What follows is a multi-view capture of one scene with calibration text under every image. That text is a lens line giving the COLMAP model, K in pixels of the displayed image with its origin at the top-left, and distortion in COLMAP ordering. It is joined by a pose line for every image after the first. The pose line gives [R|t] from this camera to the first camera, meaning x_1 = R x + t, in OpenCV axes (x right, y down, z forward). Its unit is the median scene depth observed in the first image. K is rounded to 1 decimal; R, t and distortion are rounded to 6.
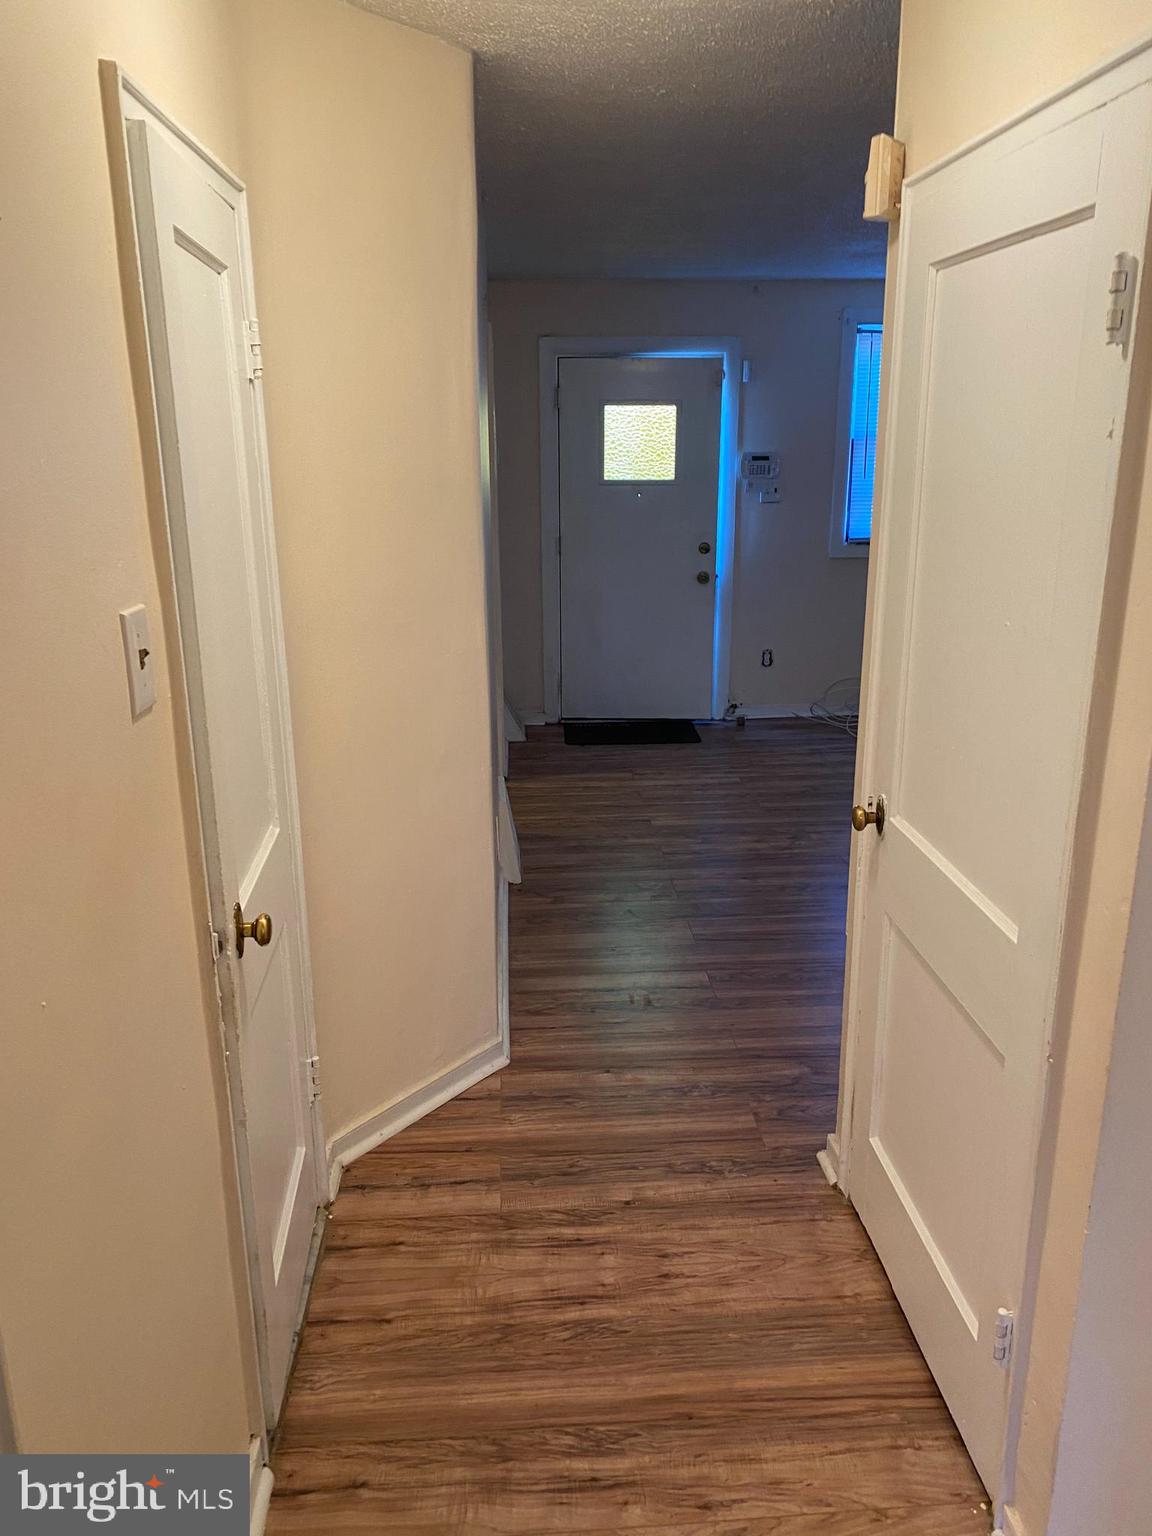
lens RADIAL K [[1159.7, 0, 576.0], [0, 1159.7, 768.0], [0, 0, 1]] dist [0.024439, -0.006414]
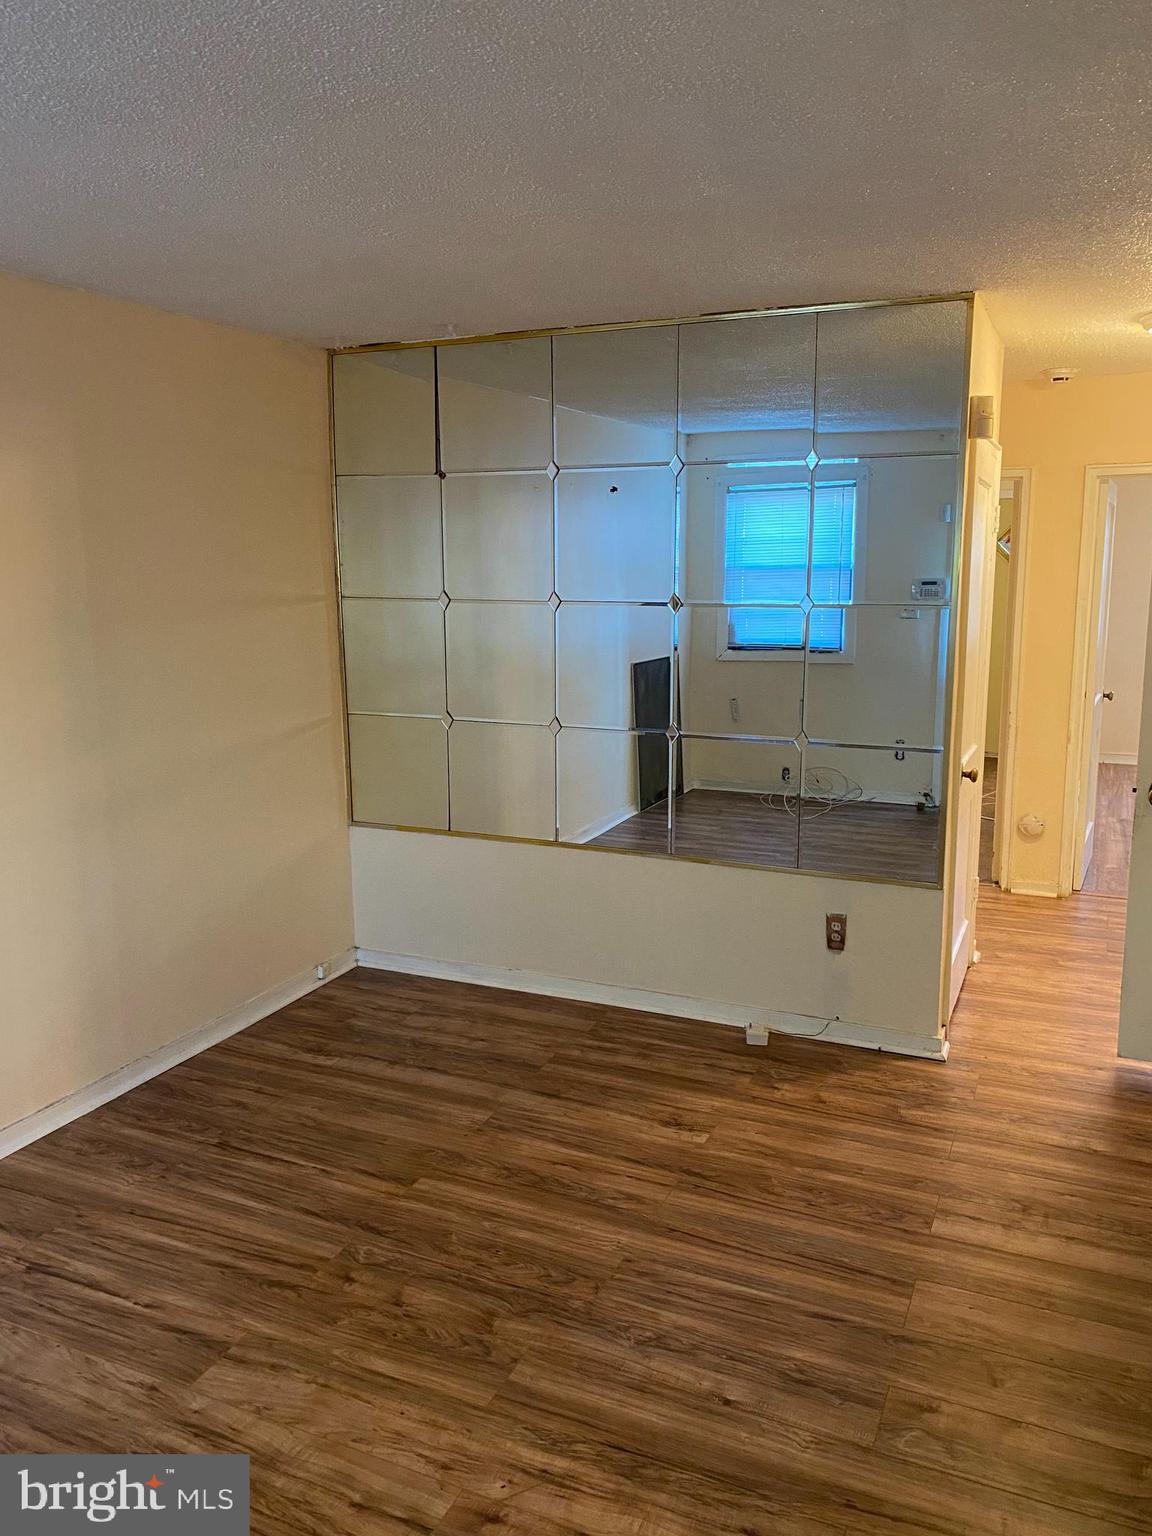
lens RADIAL K [[1159.7, 0, 576.0], [0, 1159.7, 768.0], [0, 0, 1]] dist [0.024439, -0.006414]
pose [[-0.883070, -0.070138, 0.463969, -0.019918], [0.146632, 0.898004, 0.414834, -0.477873], [-0.445742, 0.434360, -0.782716, 1.634753]]
